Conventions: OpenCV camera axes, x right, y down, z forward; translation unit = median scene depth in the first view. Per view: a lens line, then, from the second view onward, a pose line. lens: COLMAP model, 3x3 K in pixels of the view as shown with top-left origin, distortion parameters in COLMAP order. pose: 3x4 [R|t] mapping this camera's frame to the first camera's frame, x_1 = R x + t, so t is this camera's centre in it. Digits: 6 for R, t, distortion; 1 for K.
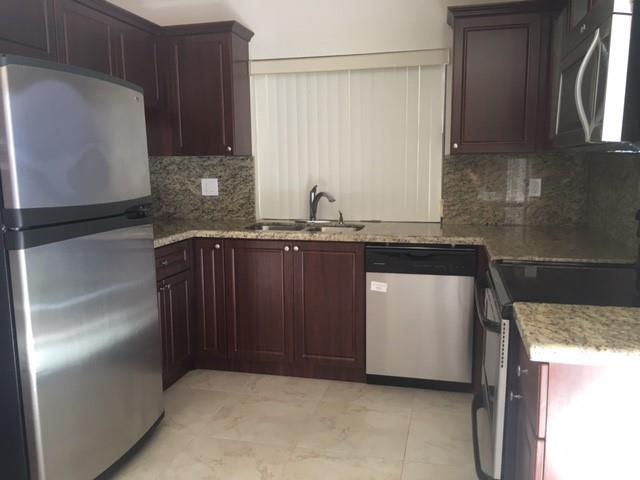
lens RADIAL K [[537.6, 0, 320.0], [0, 537.6, 240.0], [0, 0, 1]] dist [0.007739, -0.001359]
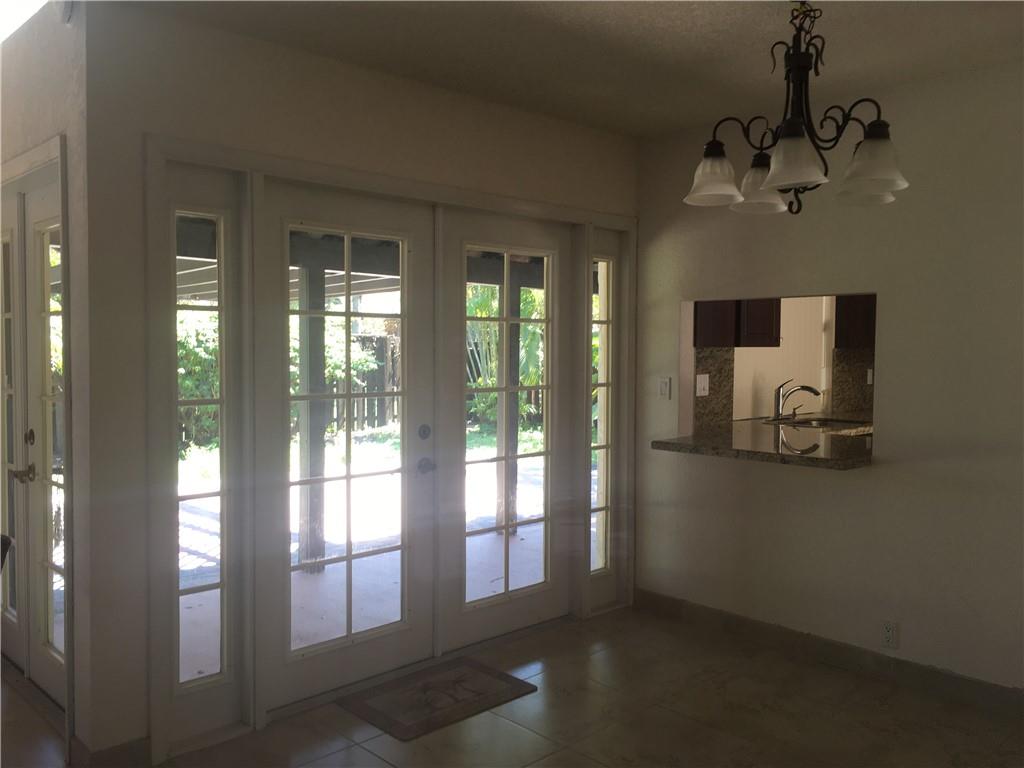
lens RADIAL K [[860.1, 0, 512.0], [0, 860.1, 384.0], [0, 0, 1]] dist [0.007739, -0.001359]
pose [[0.524825, -0.028573, 0.850730, -1.436378], [0.110087, 0.993321, -0.034552, -0.088130], [-0.844061, 0.111788, 0.524465, 0.578694]]
